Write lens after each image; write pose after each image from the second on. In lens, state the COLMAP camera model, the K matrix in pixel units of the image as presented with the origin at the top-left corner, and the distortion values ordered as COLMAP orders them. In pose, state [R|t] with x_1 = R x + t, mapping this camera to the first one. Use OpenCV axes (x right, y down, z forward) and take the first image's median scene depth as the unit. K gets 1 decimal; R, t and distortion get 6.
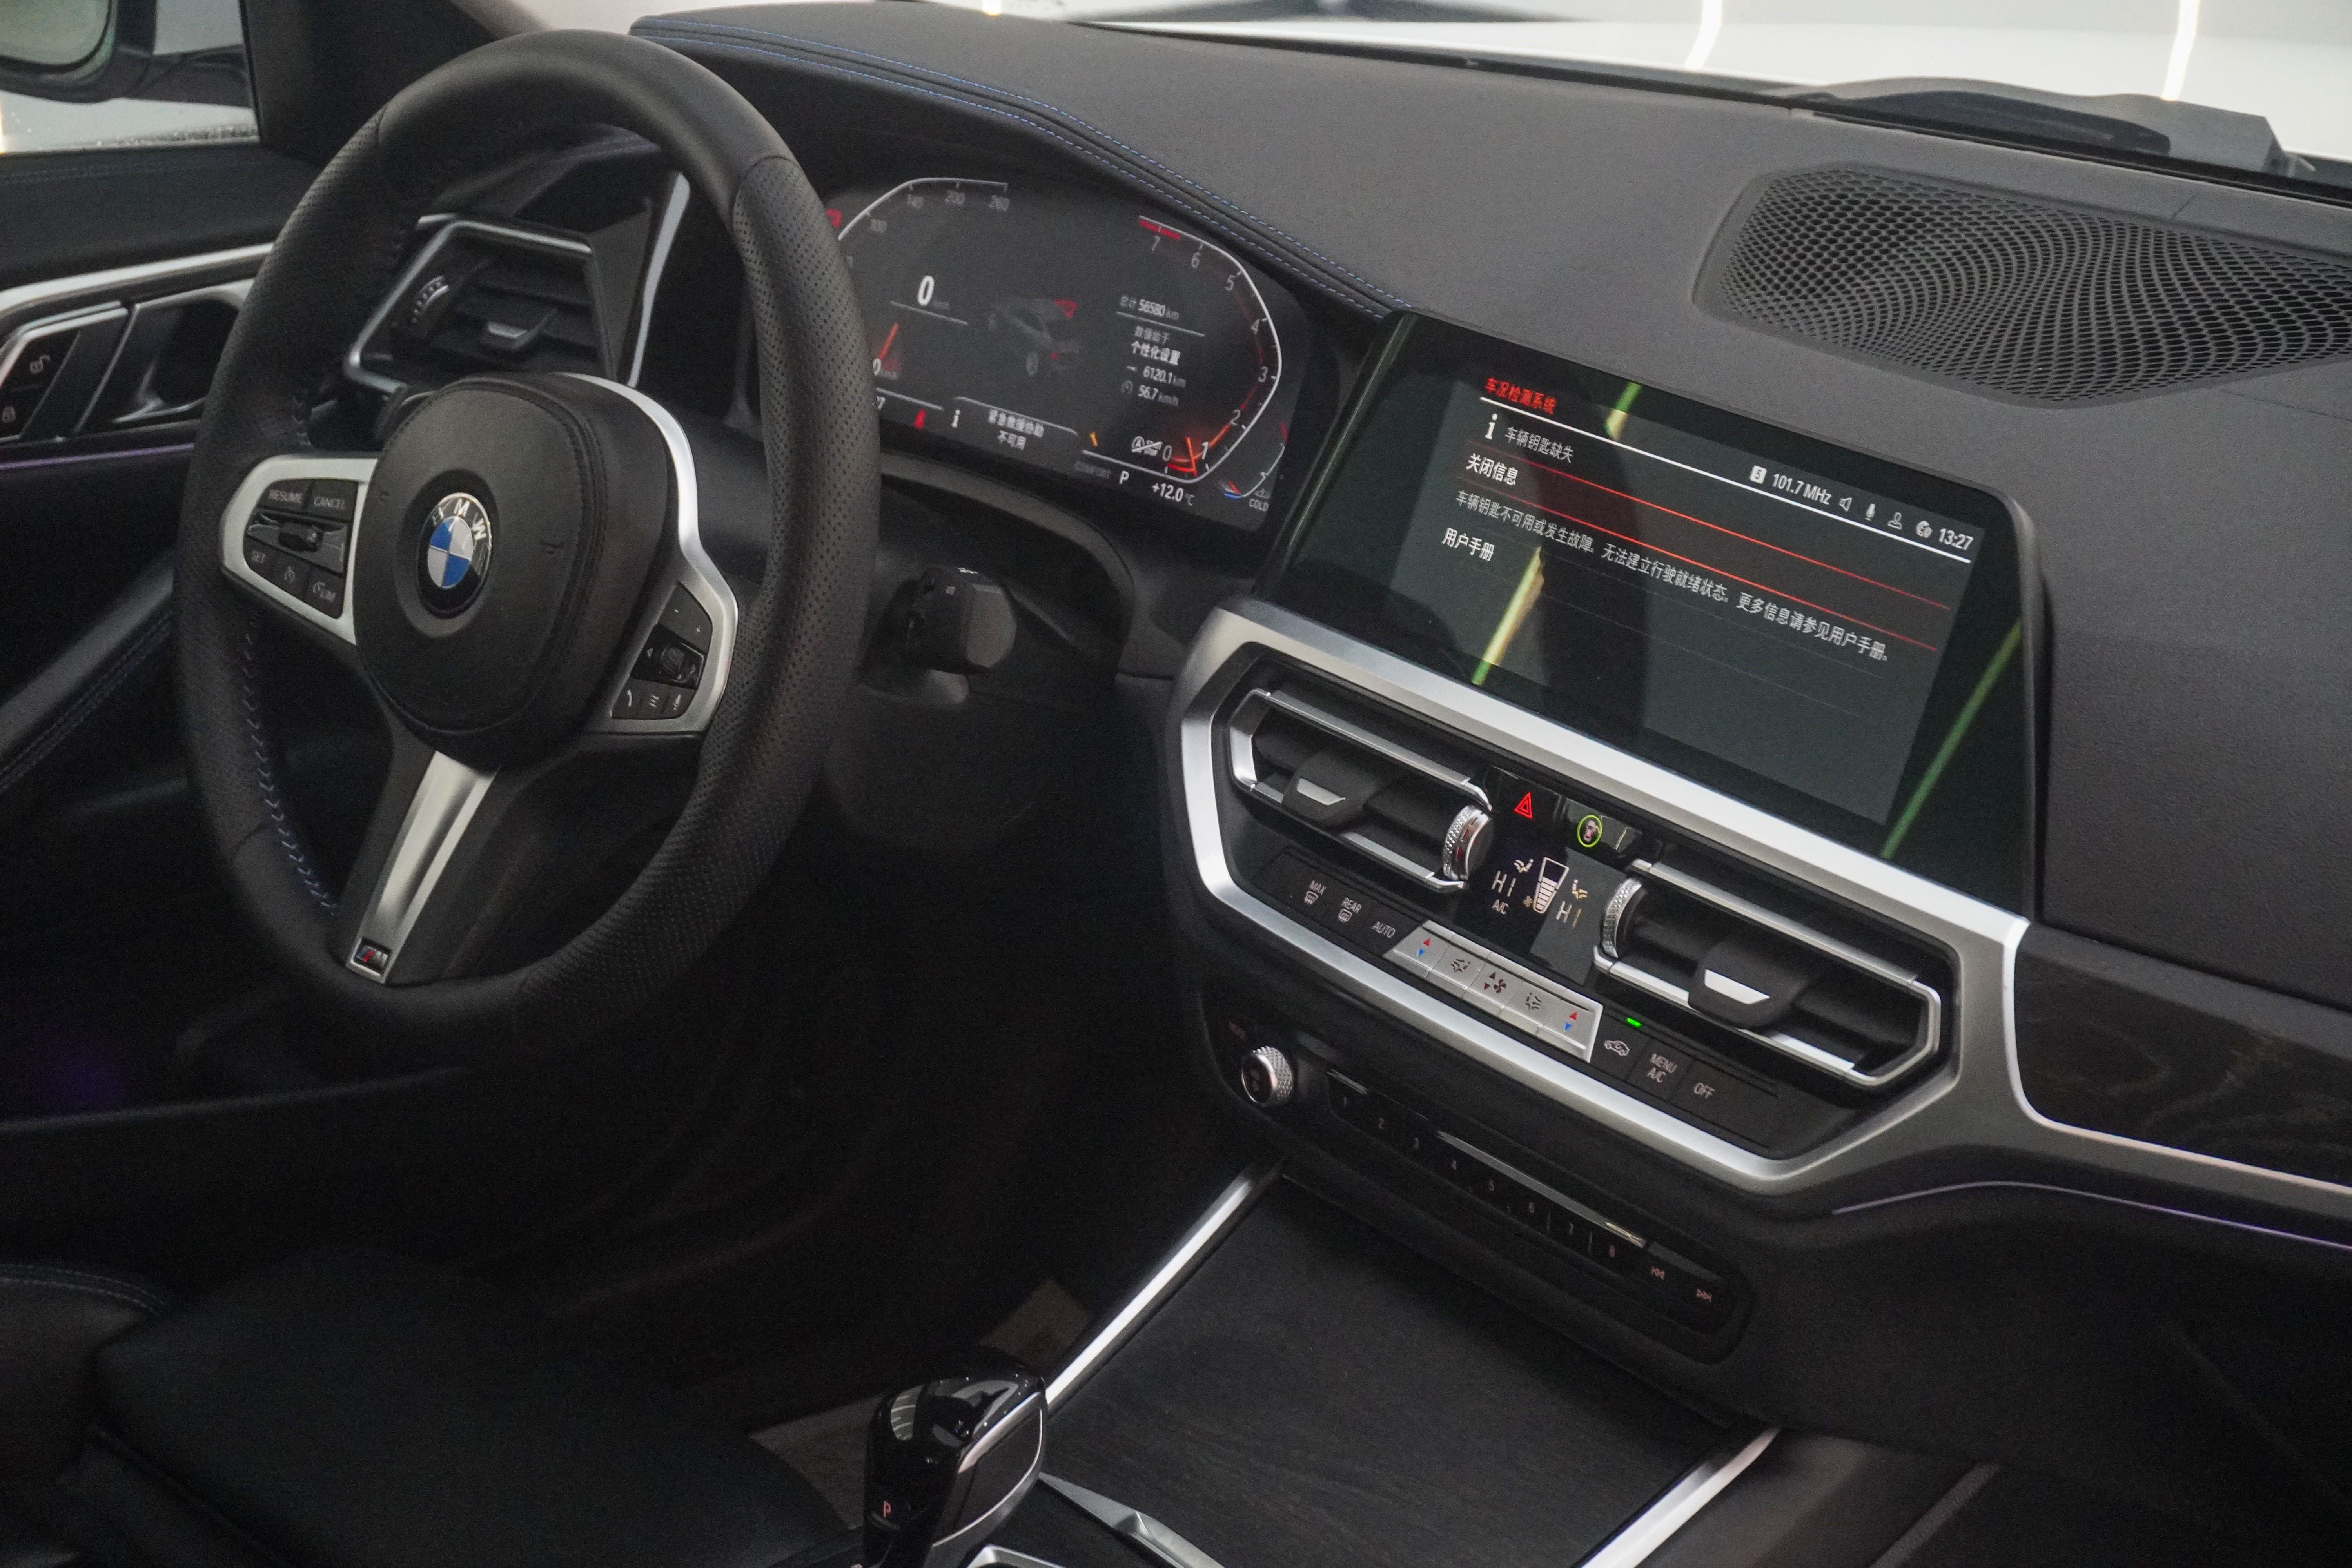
lens RADIAL K [[4088.9, 0, 1176.0], [0, 4088.9, 784.0], [0, 0, 1]] dist [-0.023049, -0.042396]
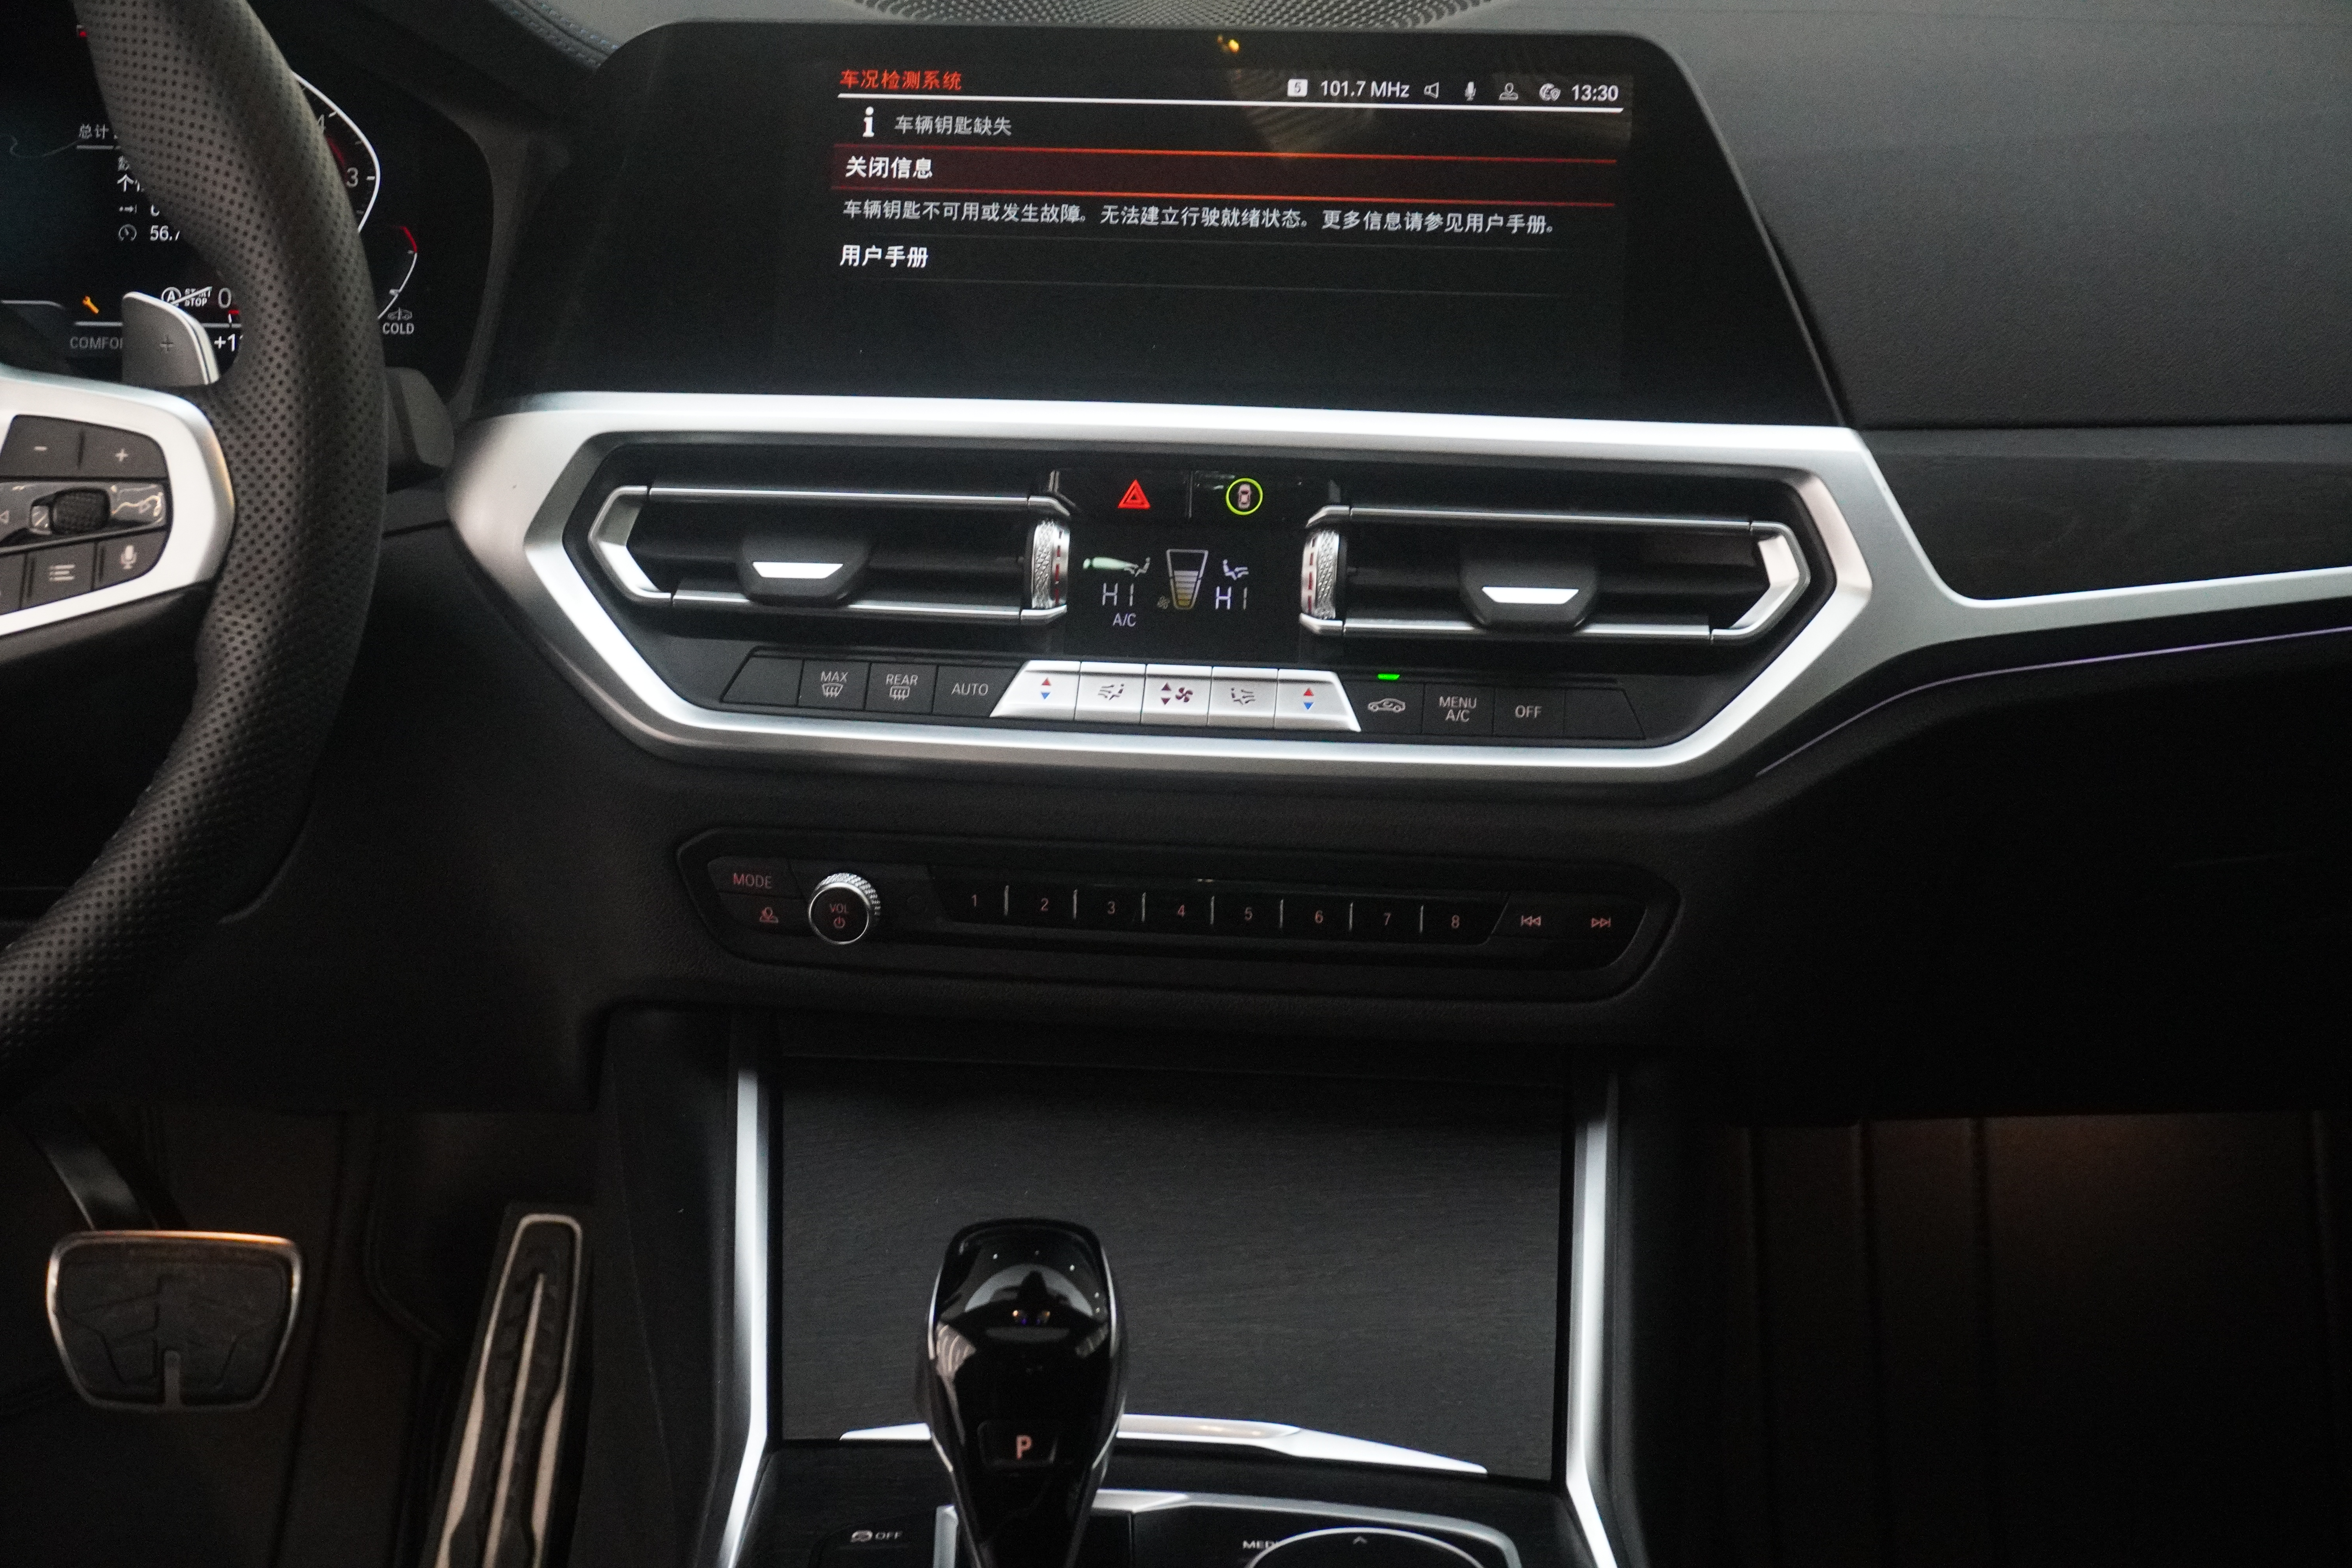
lens RADIAL K [[3408.4, 0, 1176.0], [0, 3408.4, 784.0], [0, 0, 1]] dist [-0.003000, 0.033619]
pose [[0.672338, -0.196136, 0.713787, -0.428085], [0.249113, 0.967968, 0.031334, 0.042750], [-0.697069, 0.156746, 0.699661, 0.474578]]
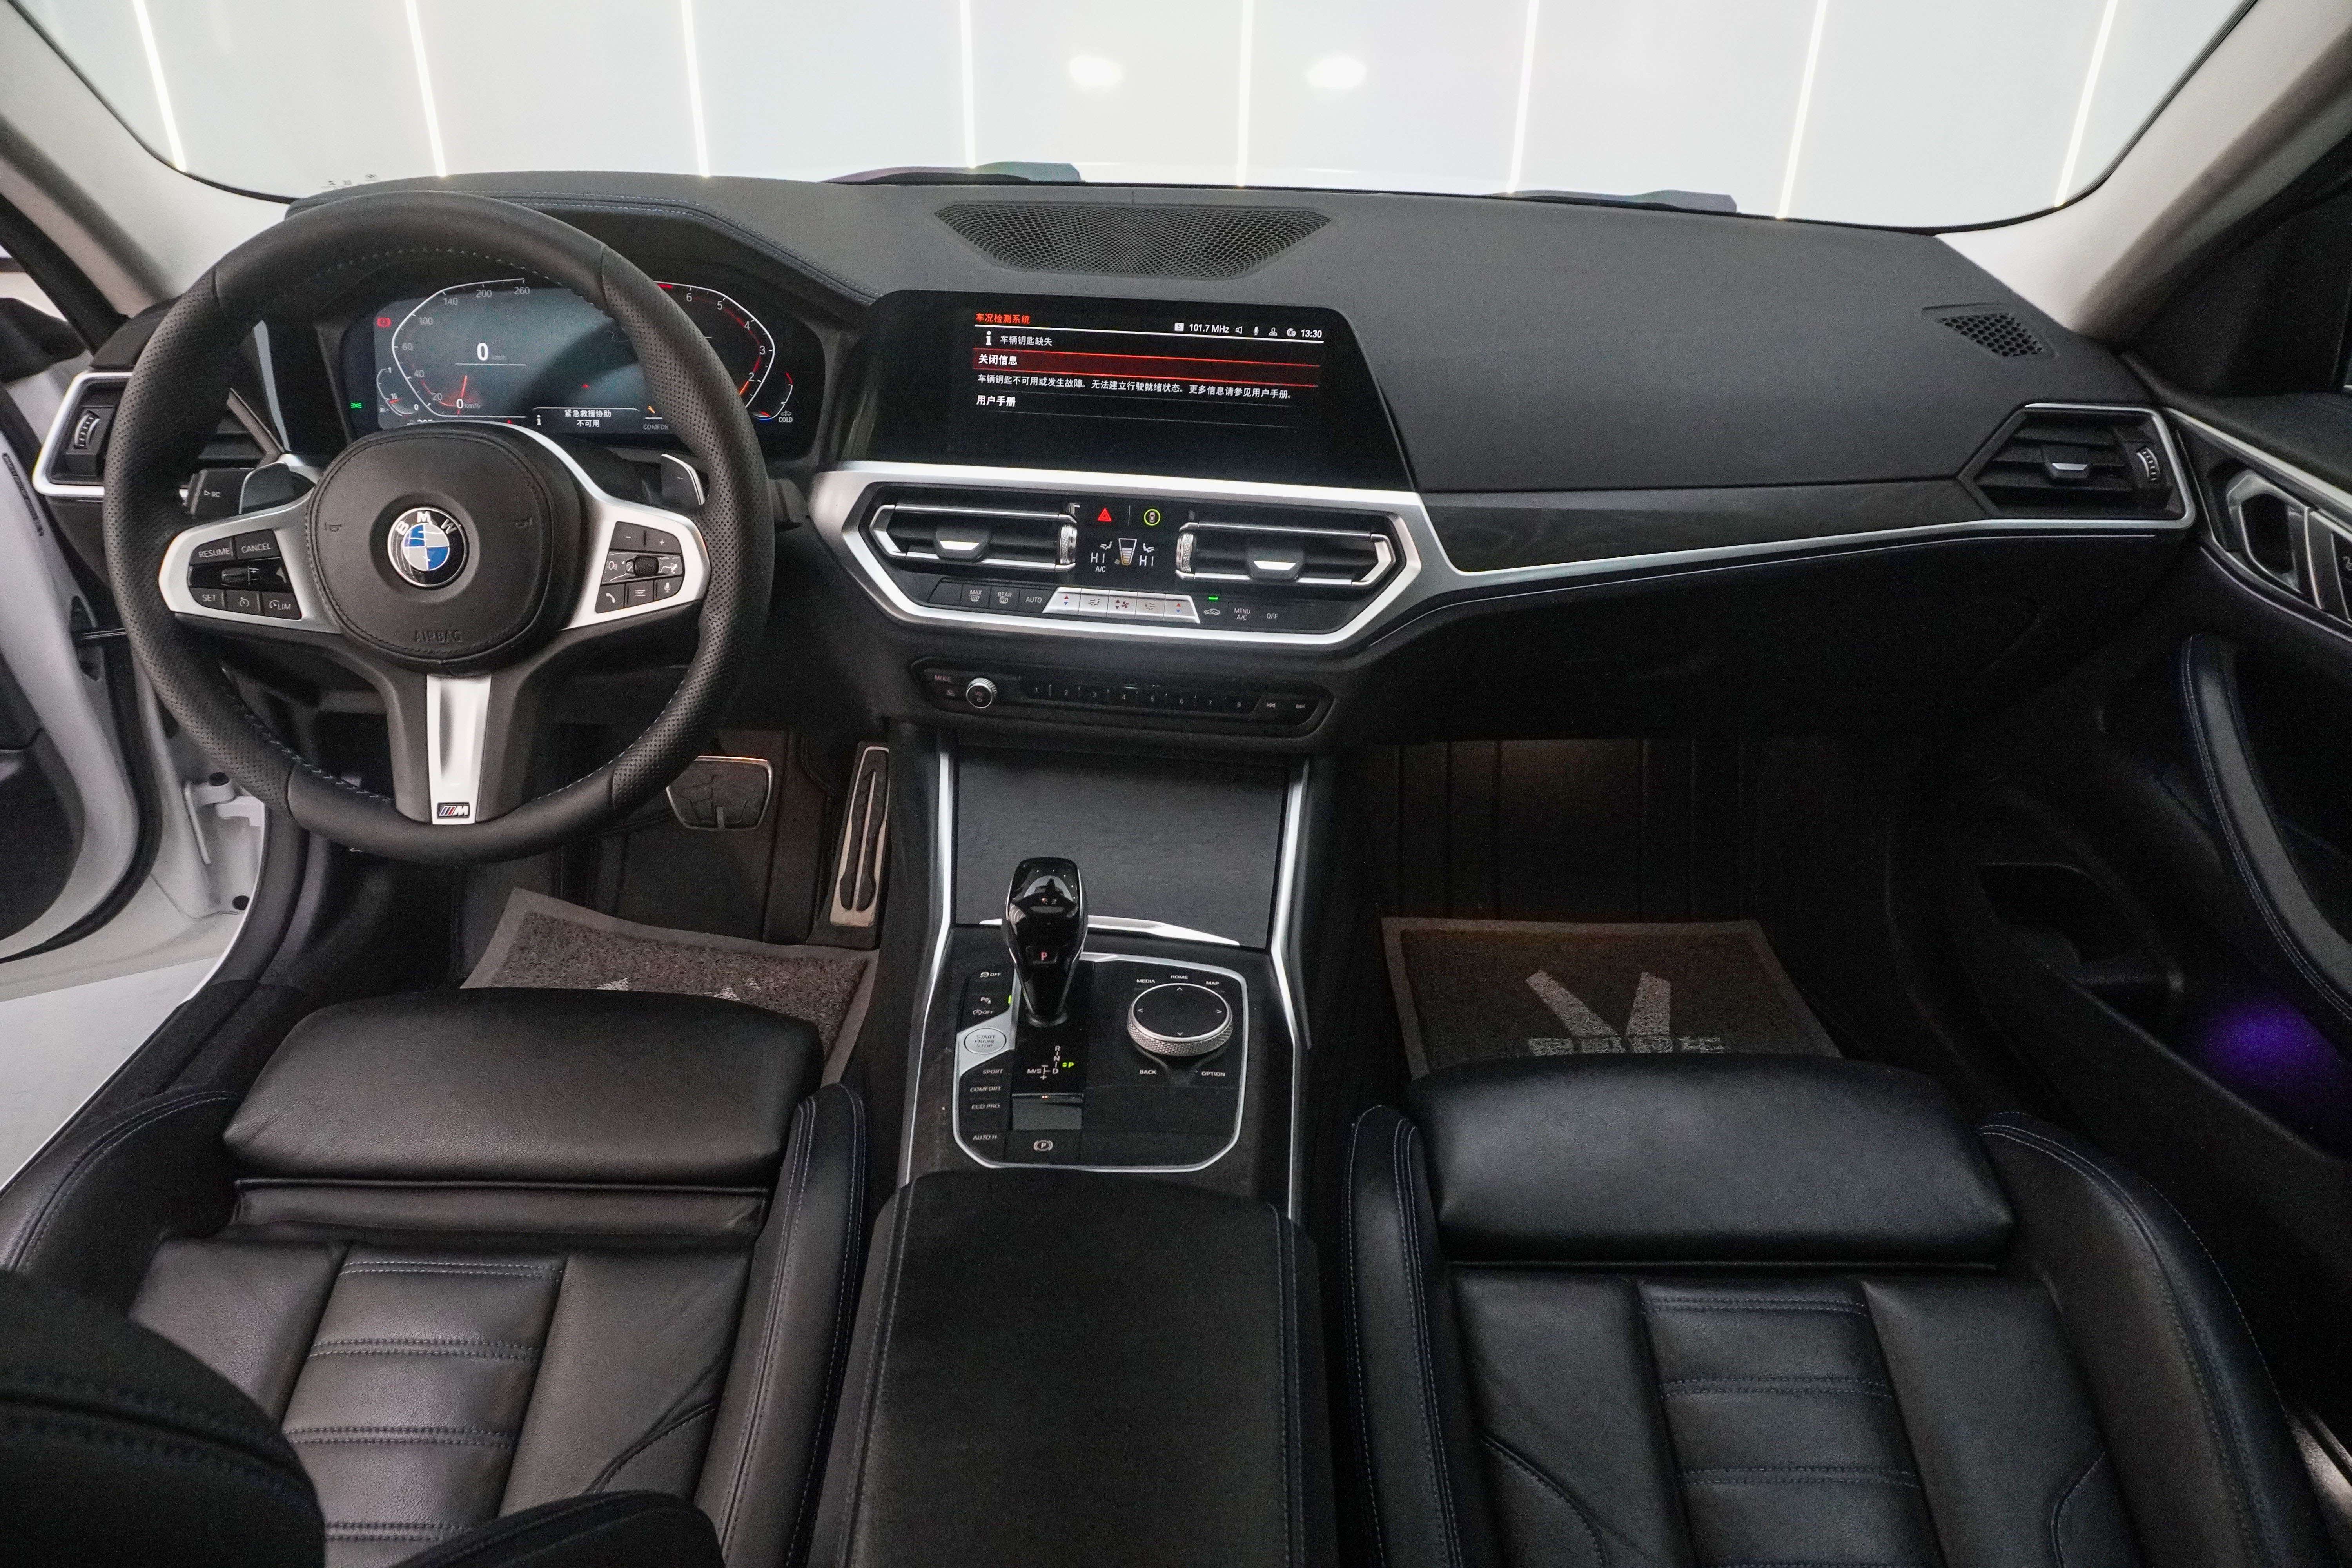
lens RADIAL K [[1580.8, 0, 1180.8], [0, 1580.8, 797.2], [0, 0, 1]] dist [-0.046762, 0.001325]
pose [[0.682136, -0.352776, 0.640499, -0.421834], [0.239462, 0.935397, 0.260173, -0.056625], [-0.690904, -0.024098, 0.722545, 0.394215]]
